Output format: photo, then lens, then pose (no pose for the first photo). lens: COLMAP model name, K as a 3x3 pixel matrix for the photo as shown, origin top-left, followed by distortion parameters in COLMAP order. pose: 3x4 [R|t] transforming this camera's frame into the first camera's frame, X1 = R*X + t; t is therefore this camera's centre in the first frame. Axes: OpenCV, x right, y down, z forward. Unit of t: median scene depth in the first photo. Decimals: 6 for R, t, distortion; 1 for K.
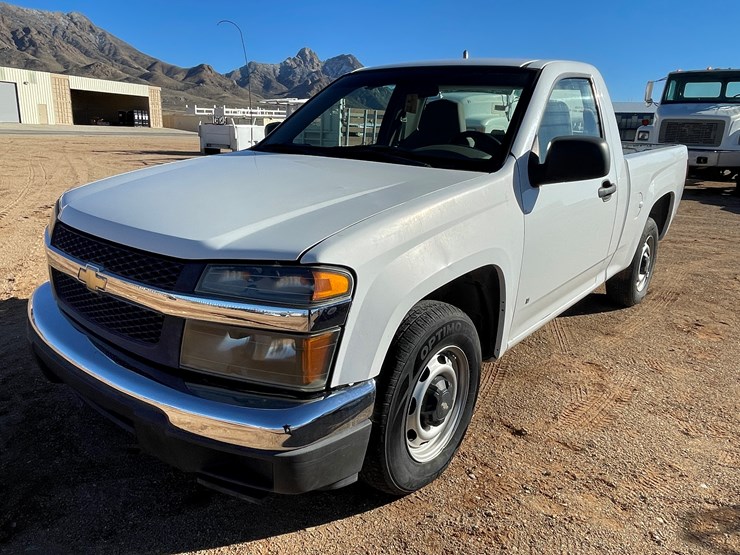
lens RADIAL K [[580.5, 0, 372.8], [0, 580.5, 268.5], [0, 0, 1]] dist [0.001072, -0.004244]
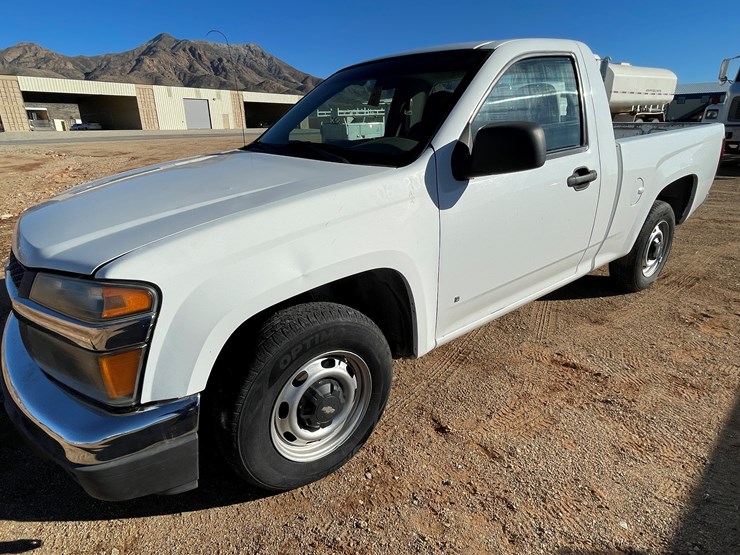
lens RADIAL K [[446.5, 0, 357.0], [0, 446.5, 276.2], [0, 0, 1]] dist [-0.001585, -0.000117]
pose [[0.968758, 0.033727, -0.245705, 0.292316], [-0.010325, 0.995336, 0.095917, -0.053275], [0.247794, -0.090383, 0.964588, 0.247293]]
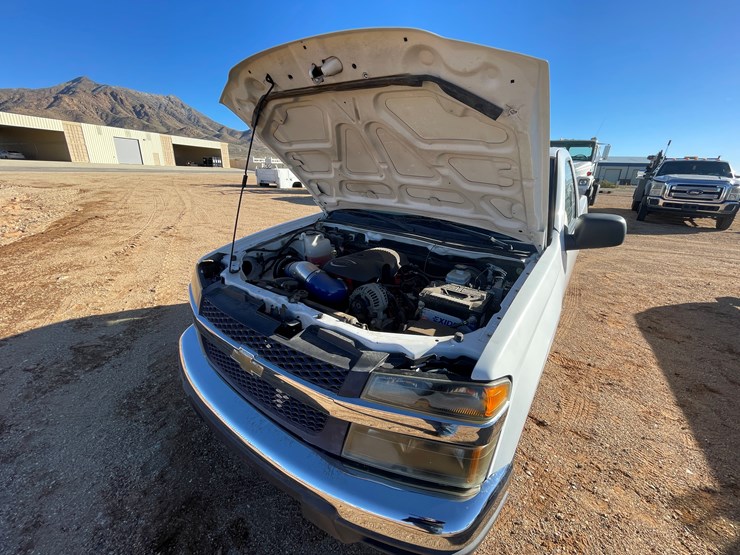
lens RADIAL K [[320.7, 0, 374.0], [0, 320.7, 278.2], [0, 0, 1]] dist [-0.001934, 0.000338]
pose [[0.997826, -0.014952, 0.064181, -0.205007], [0.008869, 0.995529, 0.094042, -0.150297], [-0.065300, -0.093268, 0.993497, 0.283972]]
